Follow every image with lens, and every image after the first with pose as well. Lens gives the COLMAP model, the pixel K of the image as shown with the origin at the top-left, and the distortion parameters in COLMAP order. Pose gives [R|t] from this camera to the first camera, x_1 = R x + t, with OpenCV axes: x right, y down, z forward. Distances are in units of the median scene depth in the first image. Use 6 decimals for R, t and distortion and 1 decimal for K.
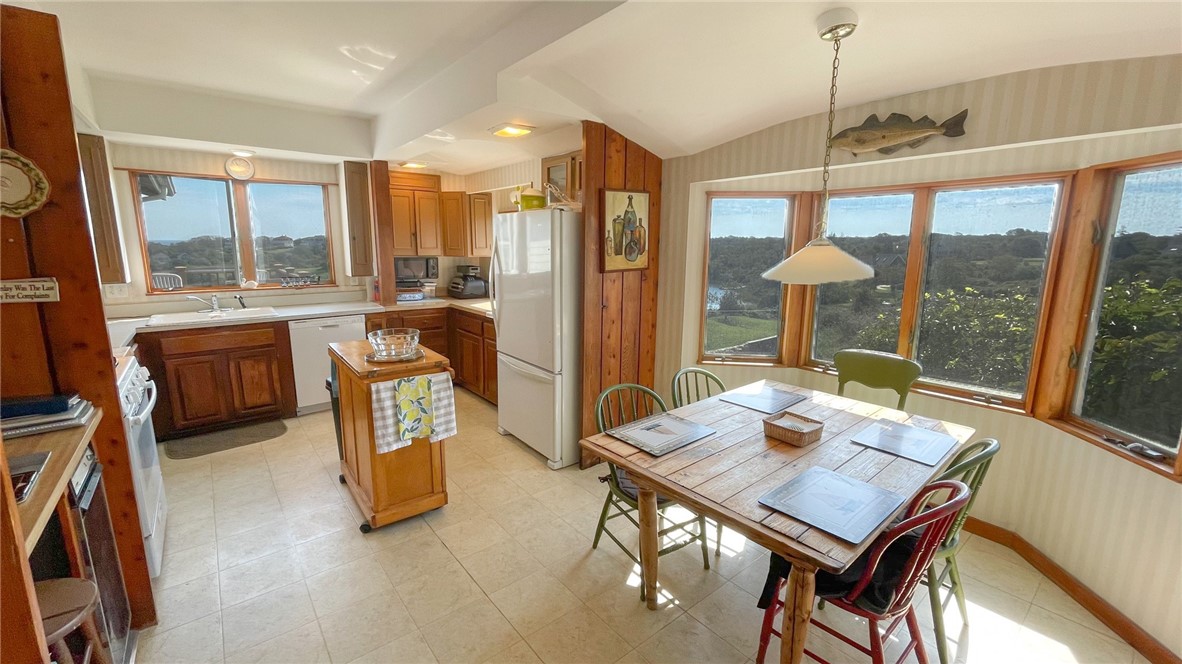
lens RADIAL K [[469.9, 0, 591.0], [0, 469.9, 332.0], [0, 0, 1]] dist [0.001670, 0.000119]
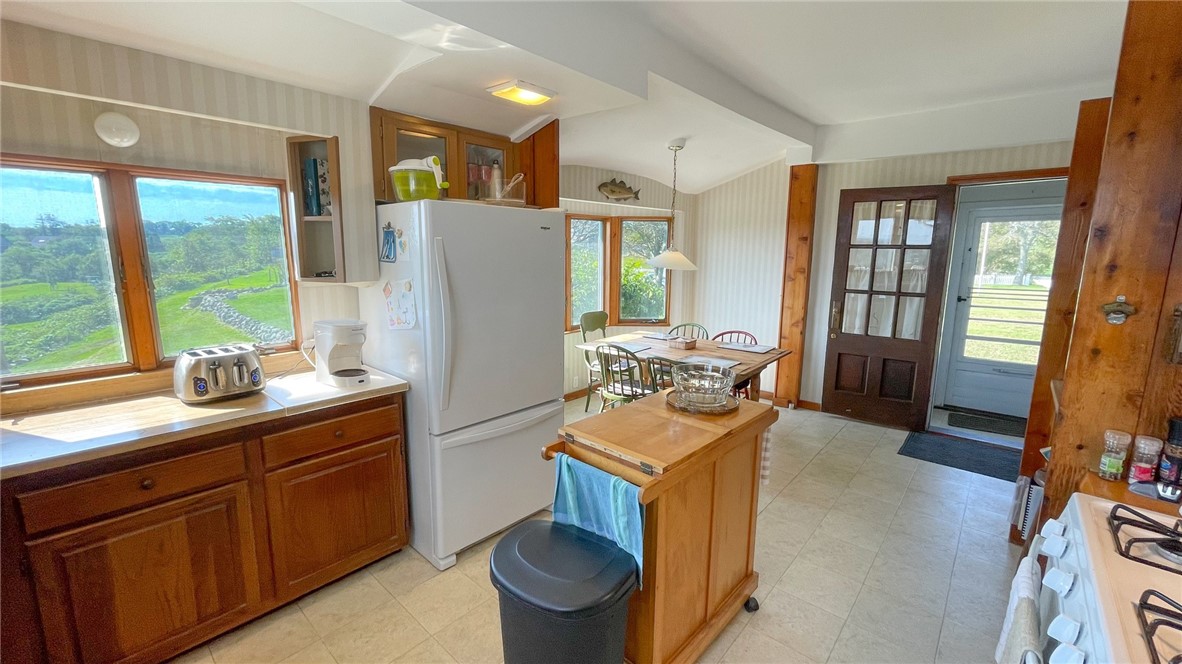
lens RADIAL K [[469.9, 0, 591.0], [0, 469.9, 332.0], [0, 0, 1]] dist [0.001670, 0.000119]
pose [[-0.155134, -0.181805, 0.971020, -1.272792], [0.163632, 0.964614, 0.206748, -0.279242], [-0.974248, 0.190963, -0.119895, 1.428040]]
